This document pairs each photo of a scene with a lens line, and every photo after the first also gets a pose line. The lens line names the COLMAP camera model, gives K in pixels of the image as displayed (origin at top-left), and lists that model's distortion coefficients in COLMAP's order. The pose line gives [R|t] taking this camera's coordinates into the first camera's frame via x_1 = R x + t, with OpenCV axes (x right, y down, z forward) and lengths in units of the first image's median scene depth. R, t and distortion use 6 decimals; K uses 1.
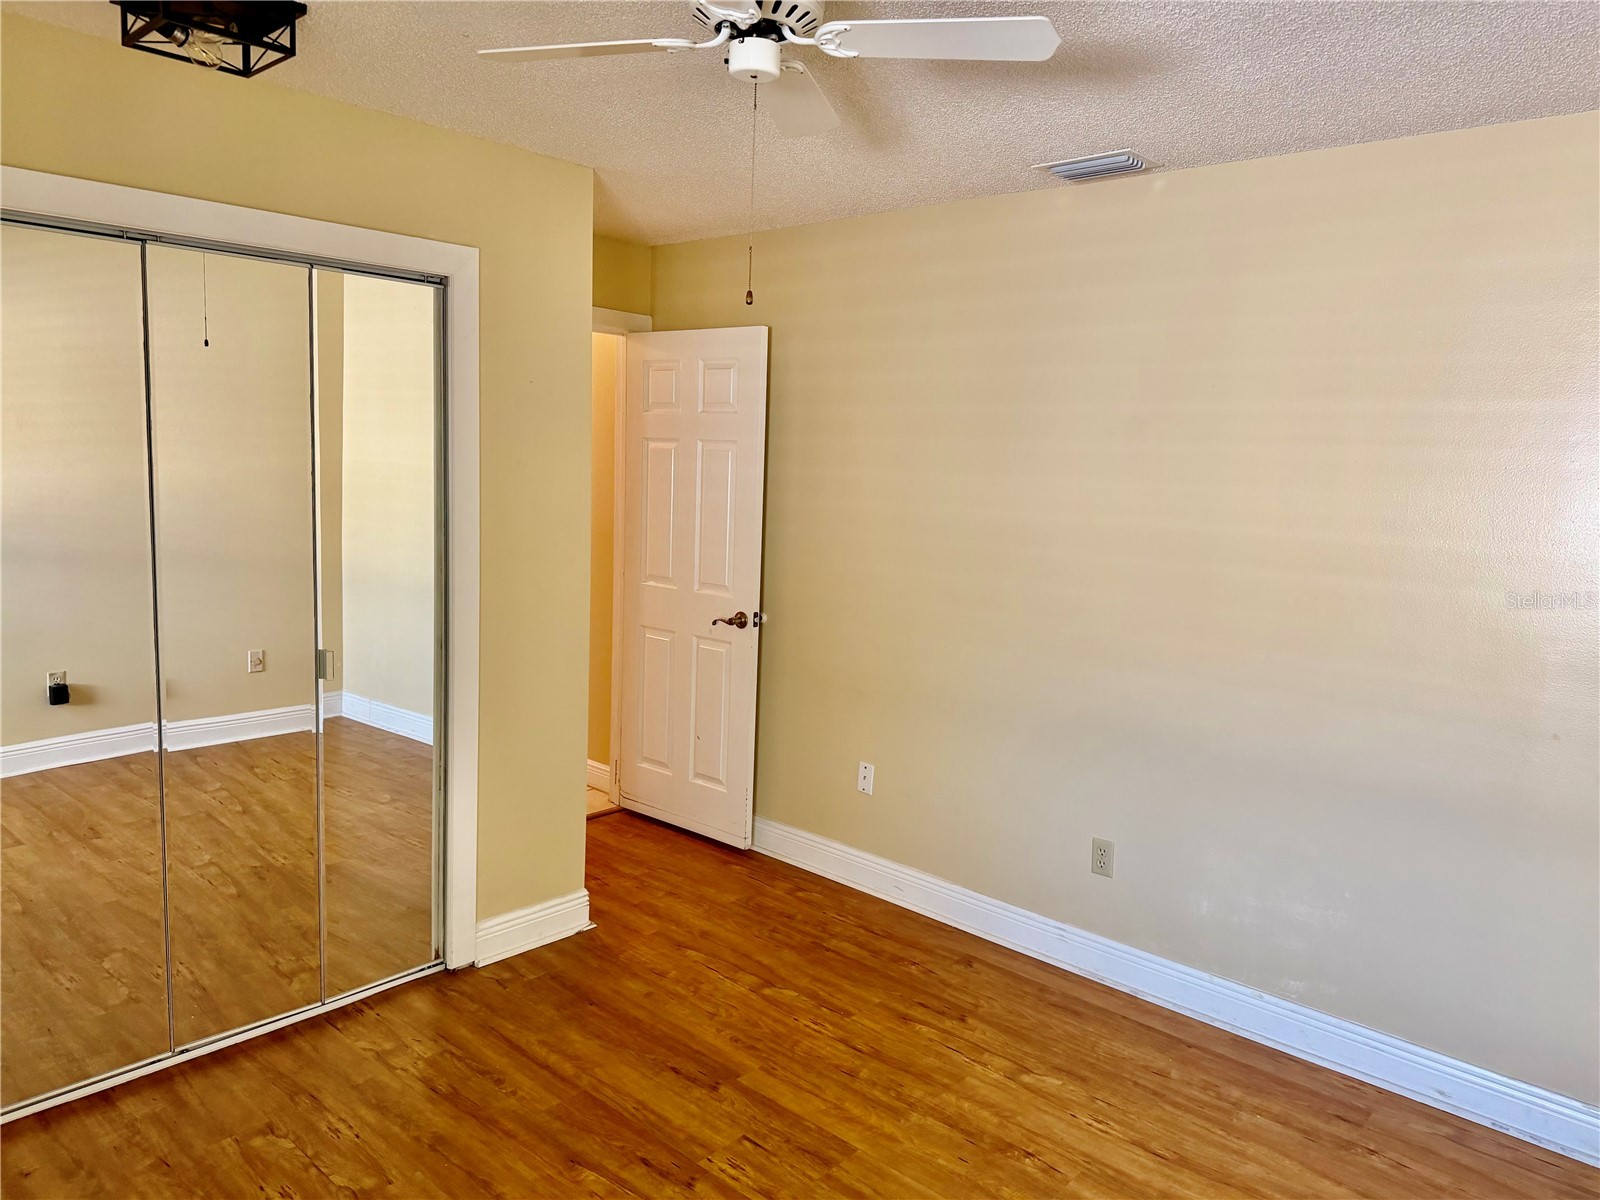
lens RADIAL K [[1122.8, 0, 801.8], [0, 1122.8, 599.3], [0, 0, 1]] dist [0.050995, -0.048221]
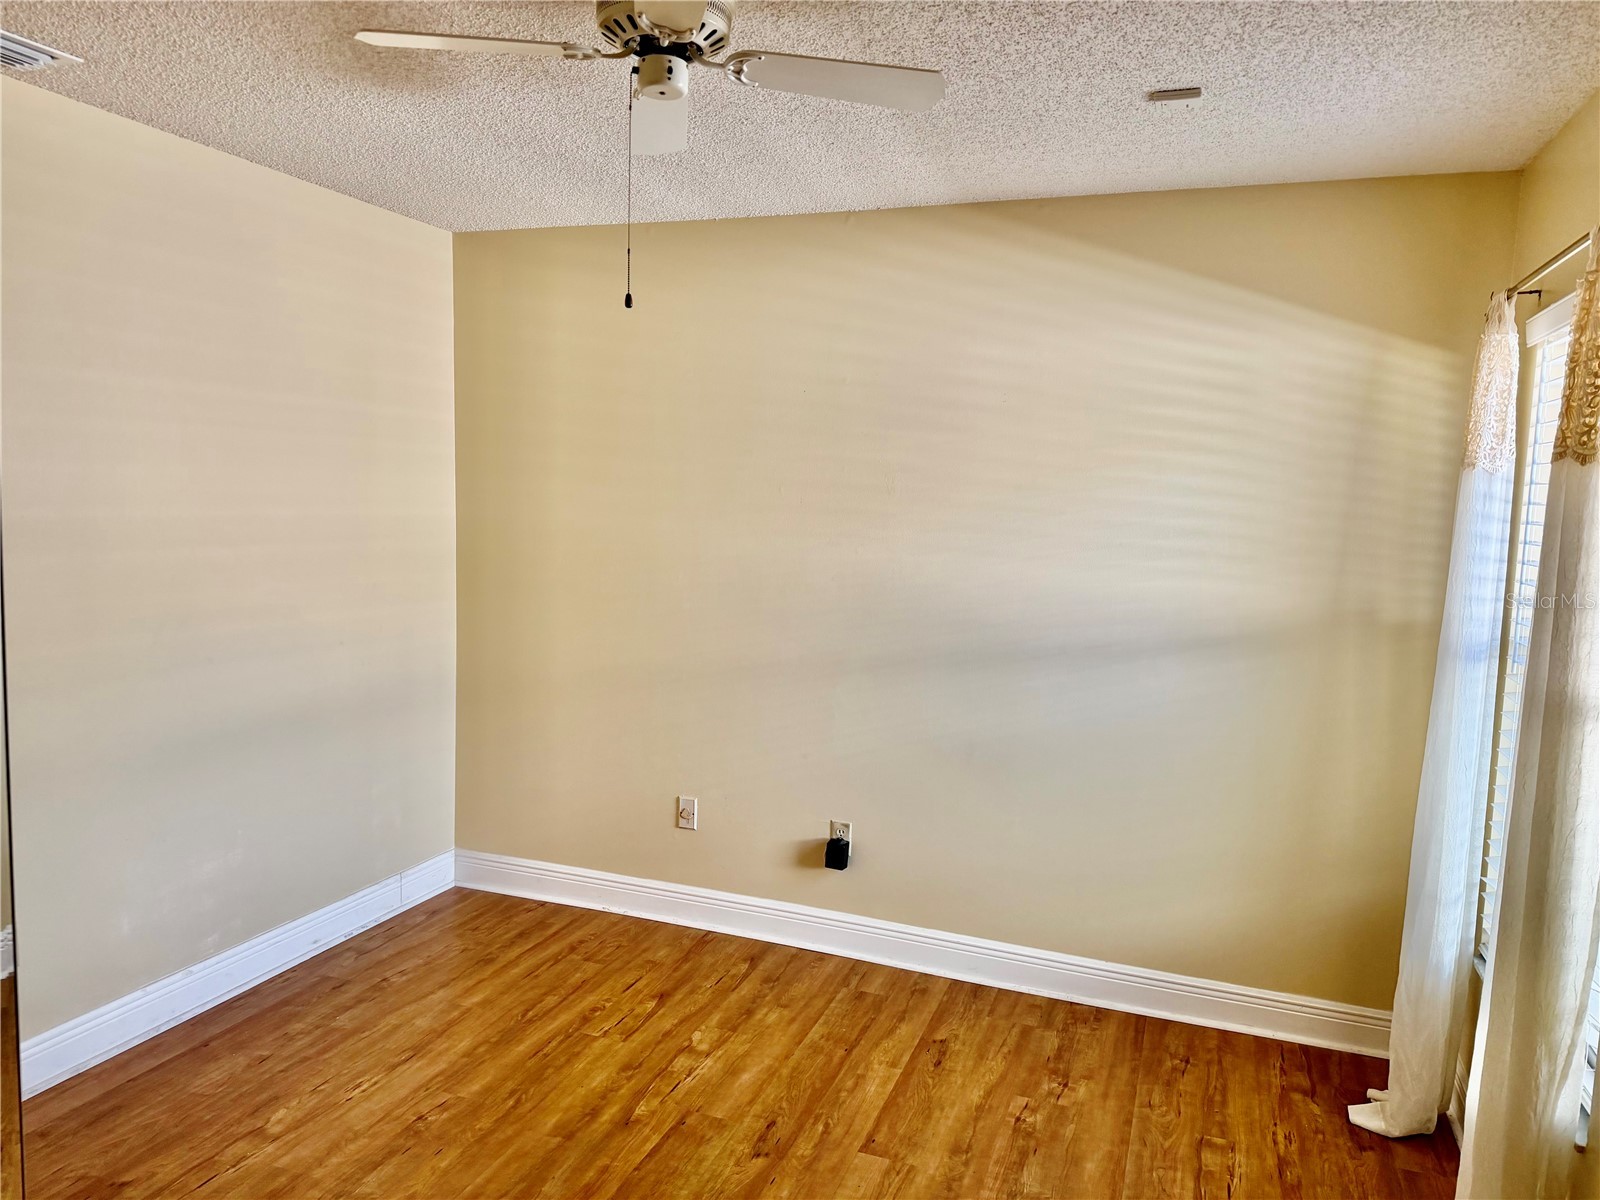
lens RADIAL K [[1122.8, 0, 801.7], [0, 1122.8, 600.2], [0, 0, 1]] dist [0.050995, -0.048221]
pose [[-0.359899, -0.142108, 0.922105, -0.741352], [0.075021, 0.980724, 0.180423, -0.126229], [-0.929970, 0.134111, -0.342301, 0.874718]]
